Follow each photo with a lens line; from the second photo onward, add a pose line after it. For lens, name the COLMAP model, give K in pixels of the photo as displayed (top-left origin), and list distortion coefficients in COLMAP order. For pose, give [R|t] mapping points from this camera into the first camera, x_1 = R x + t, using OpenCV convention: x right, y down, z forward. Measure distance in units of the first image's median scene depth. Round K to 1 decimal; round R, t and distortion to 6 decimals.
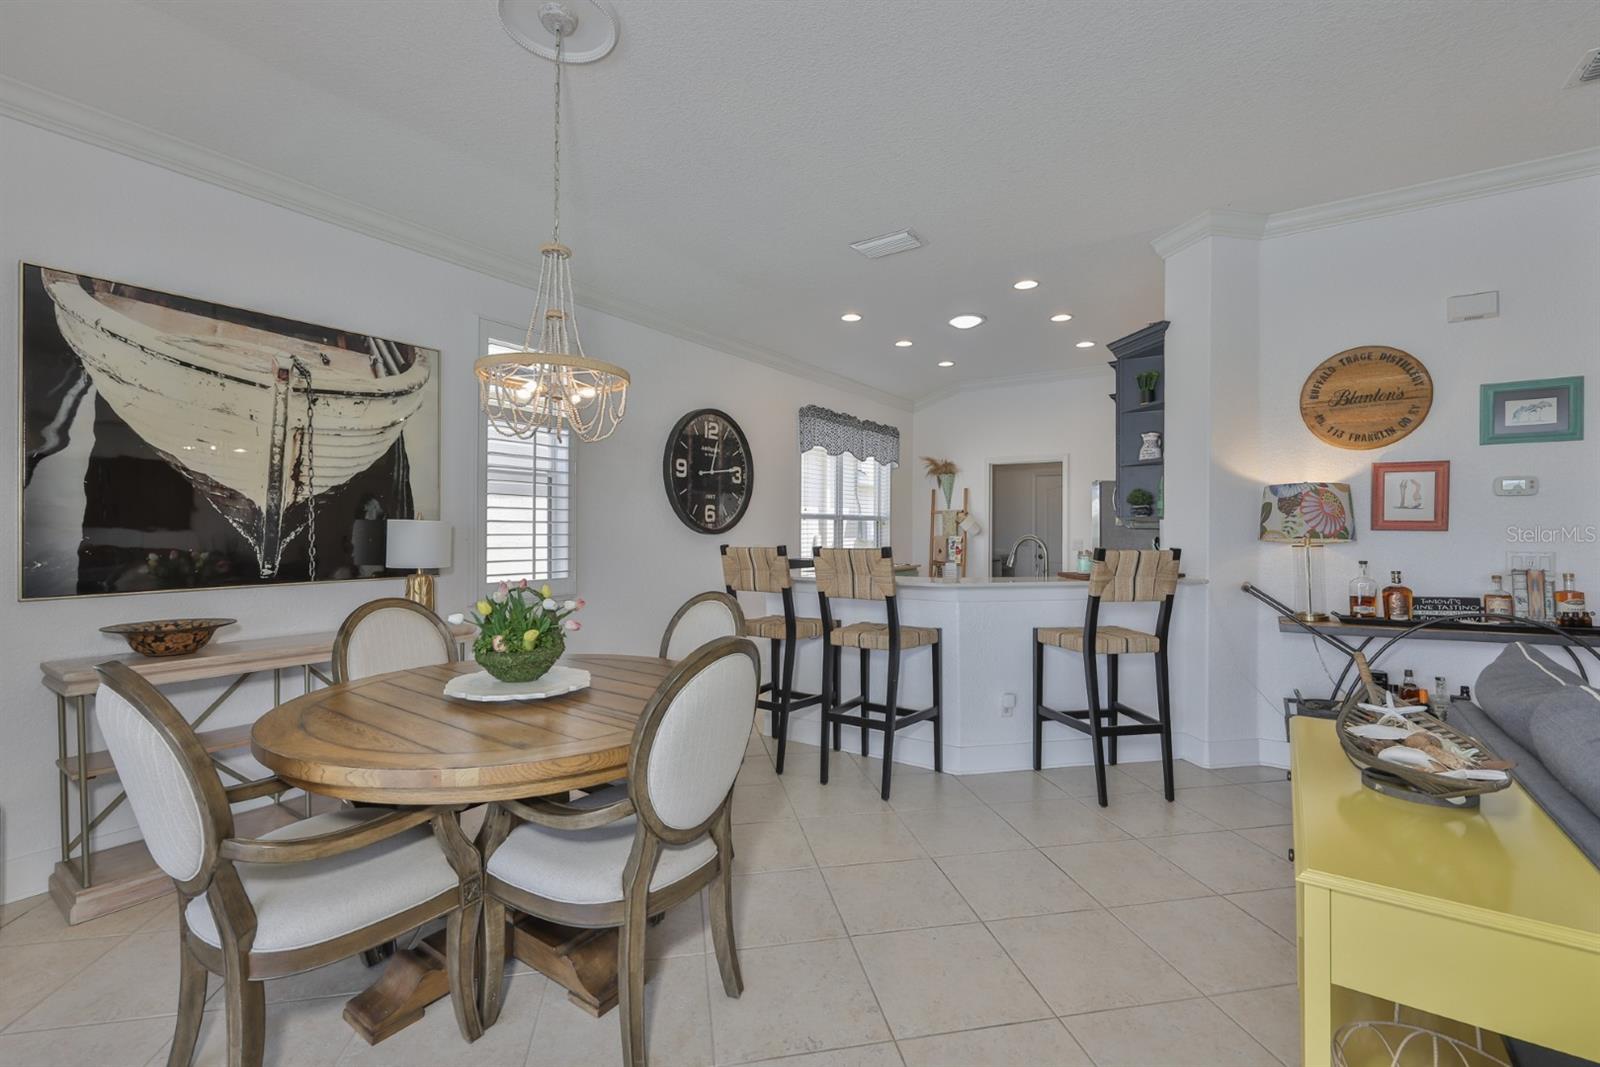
lens RADIAL K [[688.6, 0, 796.1], [0, 688.6, 531.8], [0, 0, 1]] dist [0.001016, 0.000211]
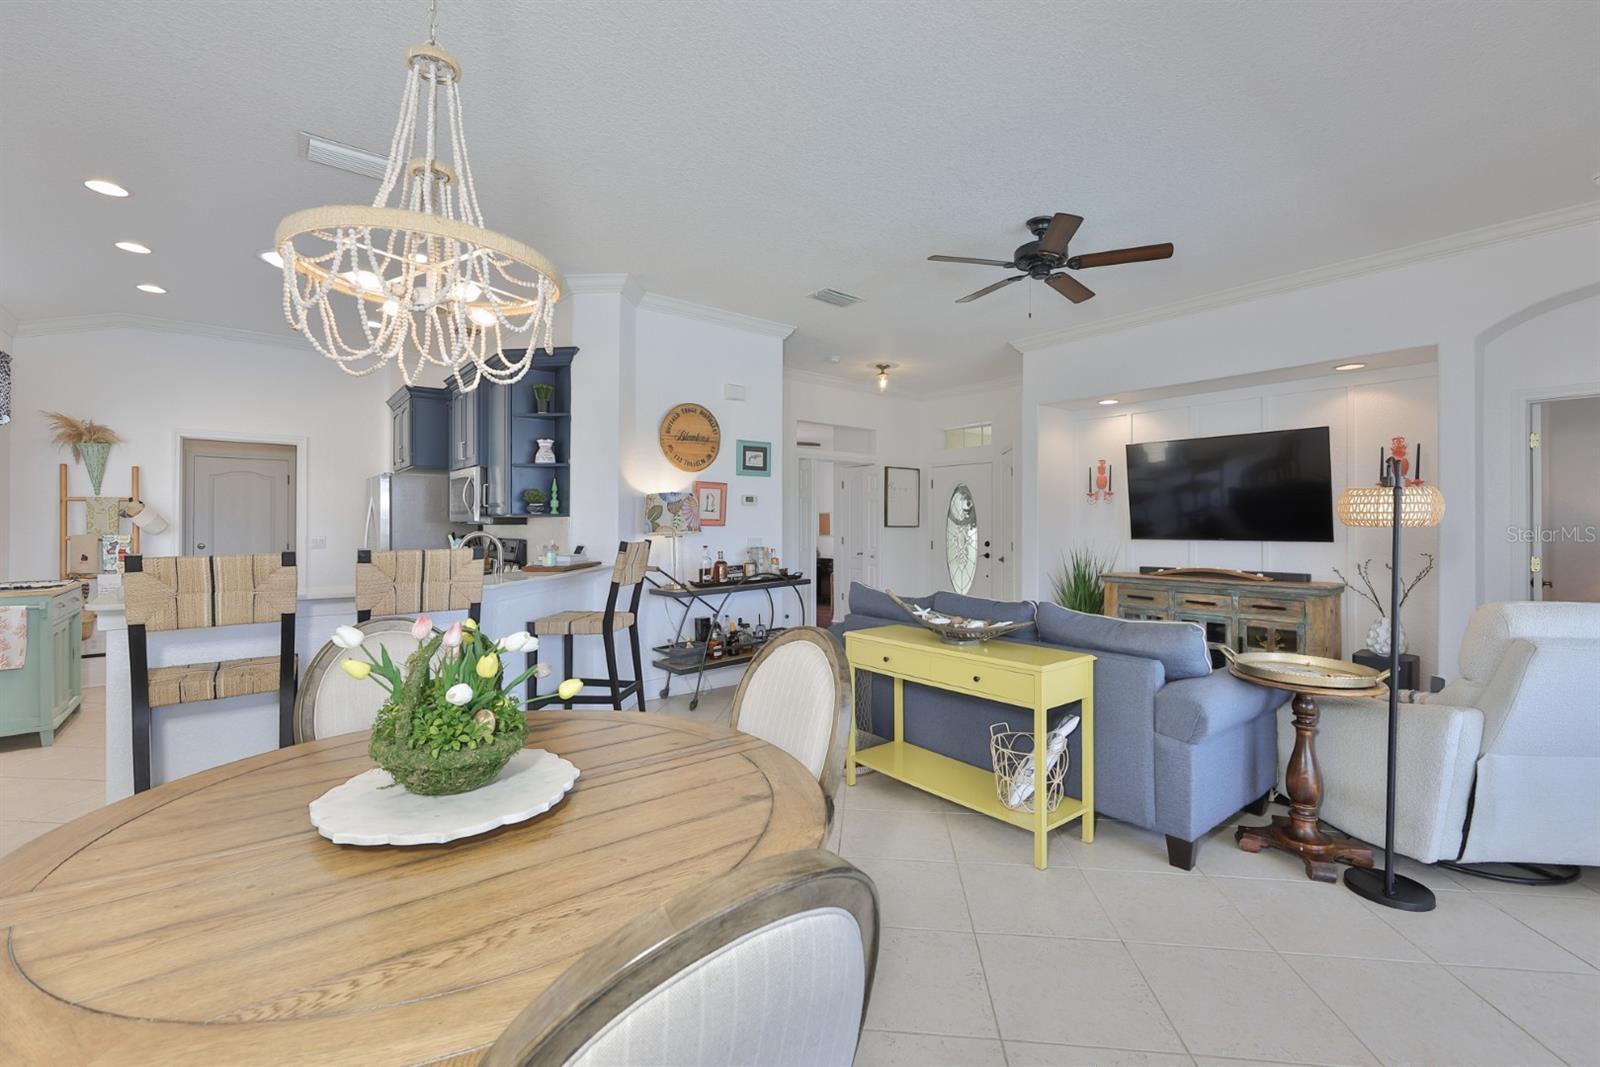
lens RADIAL K [[688.6, 0, 796.1], [0, 688.6, 531.8], [0, 0, 1]] dist [0.001016, 0.000211]
pose [[0.288672, -0.011714, 0.957356, -0.558449], [0.003773, 0.999931, 0.011097, -0.004384], [-0.957420, 0.000408, 0.288697, 0.351413]]
